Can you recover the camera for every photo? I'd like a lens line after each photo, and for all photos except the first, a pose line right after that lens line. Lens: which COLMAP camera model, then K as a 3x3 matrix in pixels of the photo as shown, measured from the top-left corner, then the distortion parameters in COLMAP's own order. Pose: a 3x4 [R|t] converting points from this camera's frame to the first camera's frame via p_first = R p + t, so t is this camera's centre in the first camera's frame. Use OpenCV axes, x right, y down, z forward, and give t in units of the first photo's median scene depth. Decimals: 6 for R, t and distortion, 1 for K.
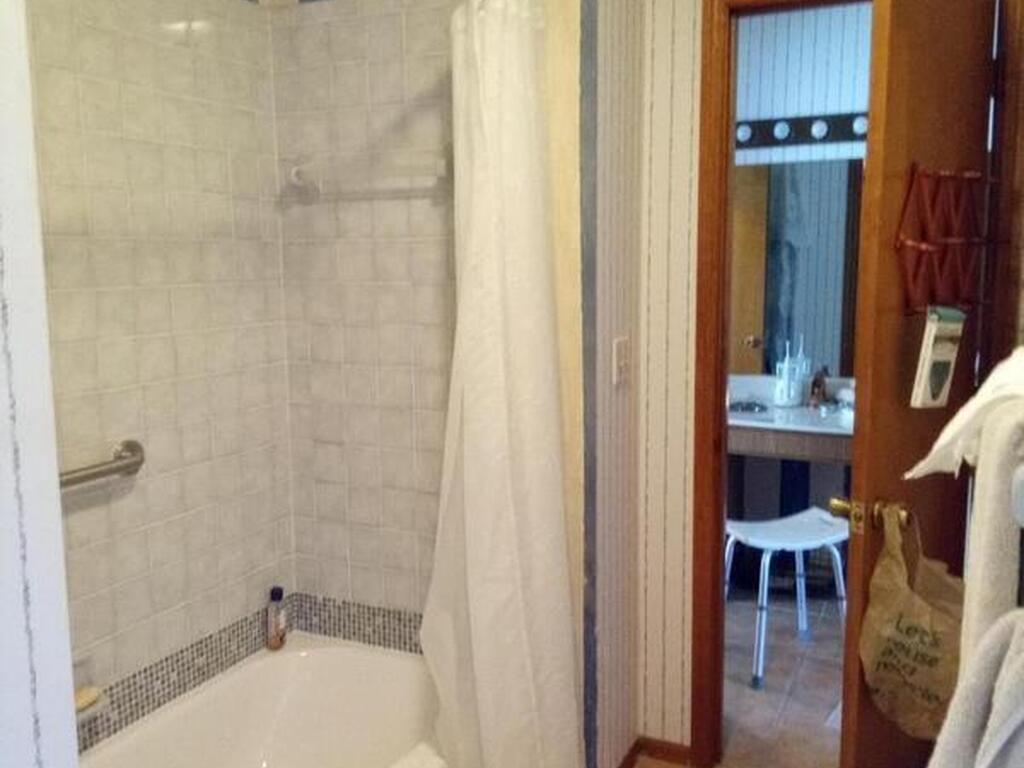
lens RADIAL K [[878.3, 0, 512.0], [0, 878.3, 384.0], [0, 0, 1]] dist [0.005036, 0.003249]
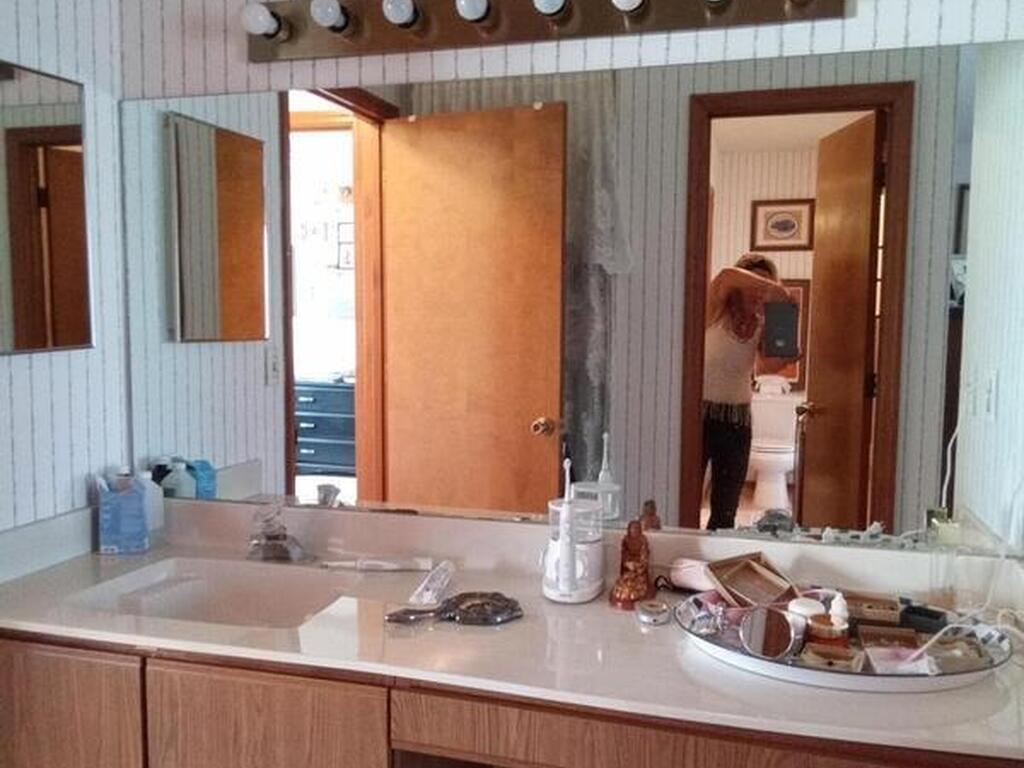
lens RADIAL K [[878.3, 0, 512.0], [0, 878.3, 384.0], [0, 0, 1]] dist [0.005036, 0.003249]
pose [[0.985866, 0.003945, 0.167491, 0.155105], [0.005112, 0.998549, -0.053608, -0.045332], [-0.167460, 0.053707, 0.984415, 0.413724]]
